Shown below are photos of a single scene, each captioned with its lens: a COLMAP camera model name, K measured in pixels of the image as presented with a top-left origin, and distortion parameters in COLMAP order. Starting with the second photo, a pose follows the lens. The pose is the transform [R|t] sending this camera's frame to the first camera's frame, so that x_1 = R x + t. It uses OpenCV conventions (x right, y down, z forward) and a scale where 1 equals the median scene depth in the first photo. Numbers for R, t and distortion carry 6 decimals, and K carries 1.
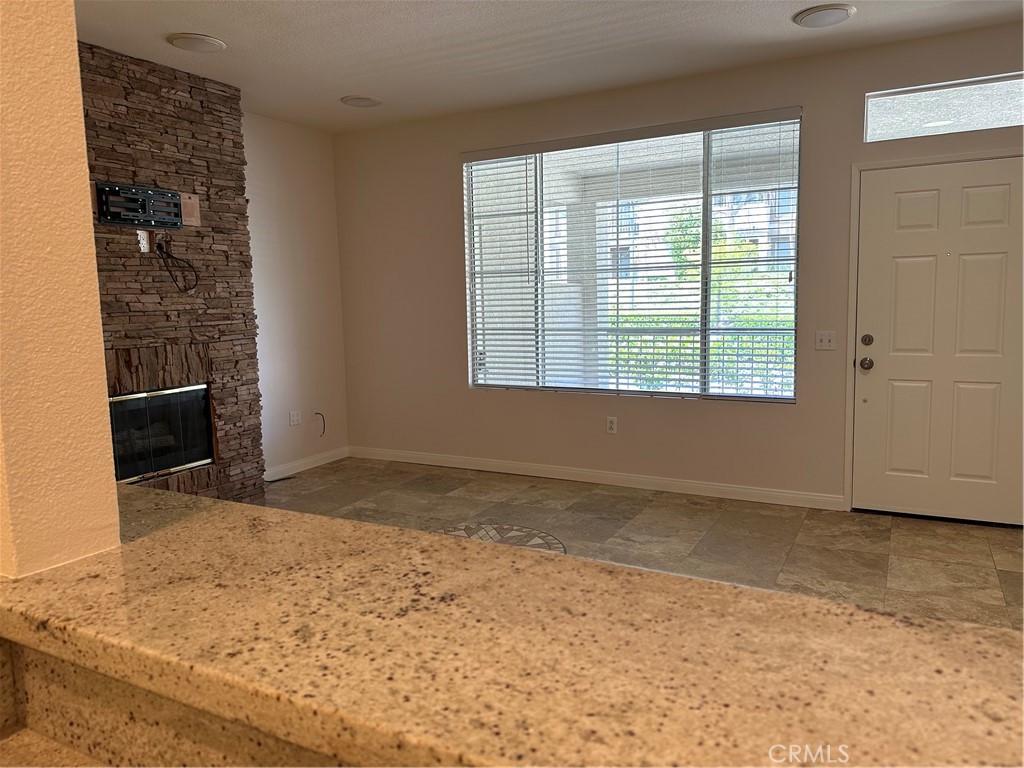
lens RADIAL K [[729.7, 0, 516.1], [0, 729.7, 375.5], [0, 0, 1]] dist [0.079194, -0.086290]
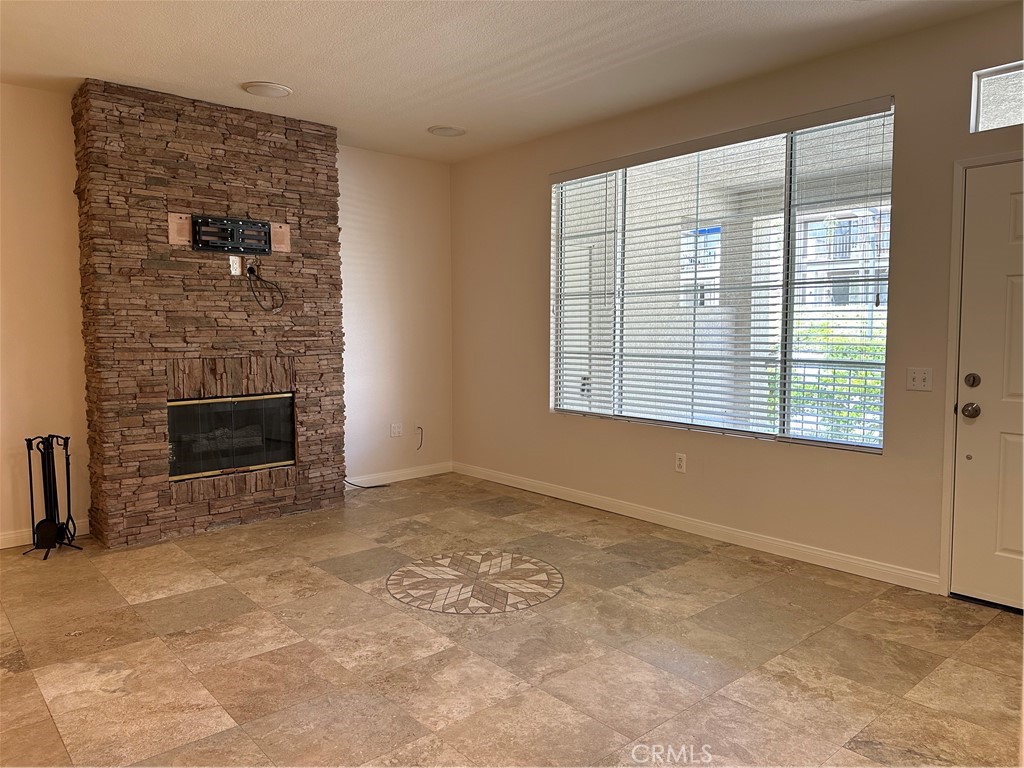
lens RADIAL K [[717.2, 0, 509.0], [0, 717.2, 382.8], [0, 0, 1]] dist [0.057265, -0.069387]
pose [[0.933453, 0.046948, -0.355613, 0.275846], [-0.055753, 0.998339, -0.014546, -0.006773], [0.354340, 0.033404, 0.934520, 0.101141]]
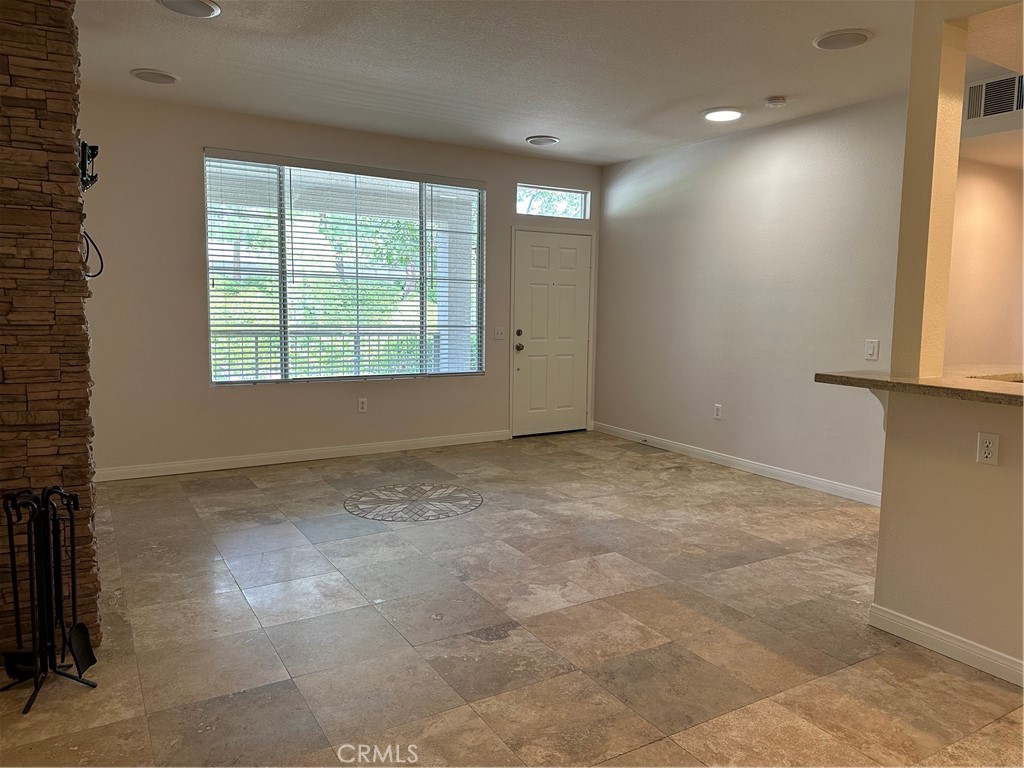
lens RADIAL K [[718.2, 0, 518.0], [0, 718.2, 368.3], [0, 0, 1]] dist [0.177139, -0.185737]
pose [[0.501703, -0.046363, 0.863796, -0.878815], [0.067955, 0.997589, 0.014075, 0.008326], [-0.862366, 0.051638, 0.503644, 0.185972]]
